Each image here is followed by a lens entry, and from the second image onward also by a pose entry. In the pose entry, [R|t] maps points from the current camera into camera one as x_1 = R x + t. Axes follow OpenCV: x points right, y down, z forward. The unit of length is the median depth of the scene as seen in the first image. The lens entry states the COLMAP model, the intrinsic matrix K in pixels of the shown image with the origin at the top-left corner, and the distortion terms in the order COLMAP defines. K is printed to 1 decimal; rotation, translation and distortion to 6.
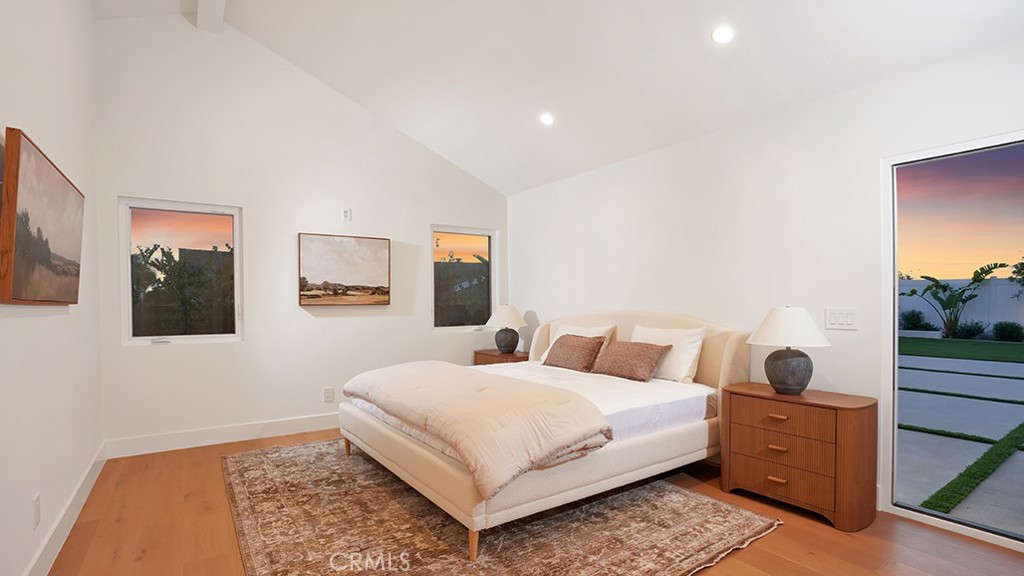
lens RADIAL K [[476.1, 0, 519.7], [0, 476.1, 285.4], [0, 0, 1]] dist [-0.065699, 0.034149]
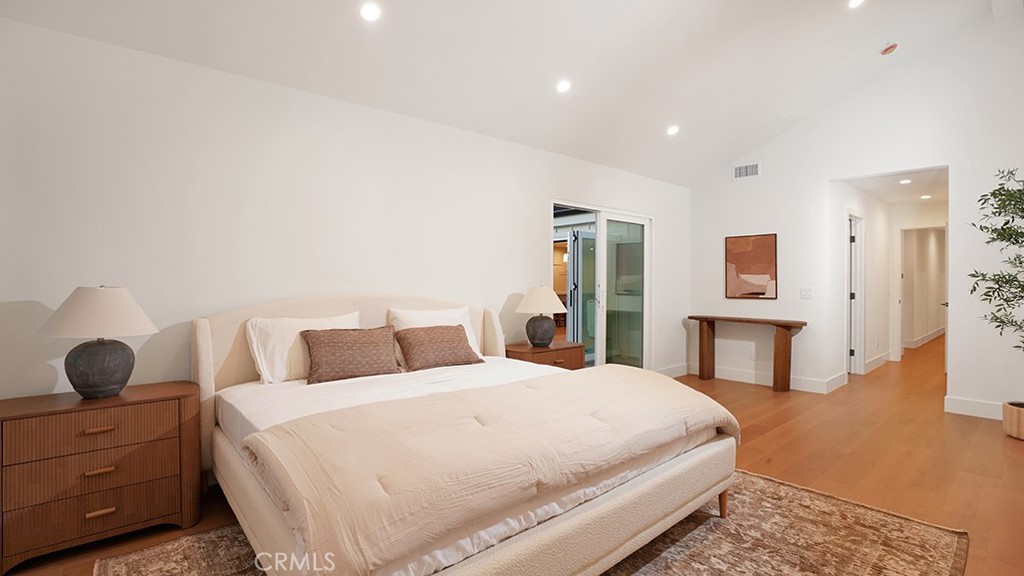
lens RADIAL K [[476.1, 0, 519.7], [0, 476.1, 285.4], [0, 0, 1]] dist [-0.065699, 0.034149]
pose [[-0.113984, 0.004679, 0.993472, -0.472372], [-0.043331, 0.999014, -0.009677, 0.033274], [-0.992537, -0.044151, -0.113669, 0.677835]]
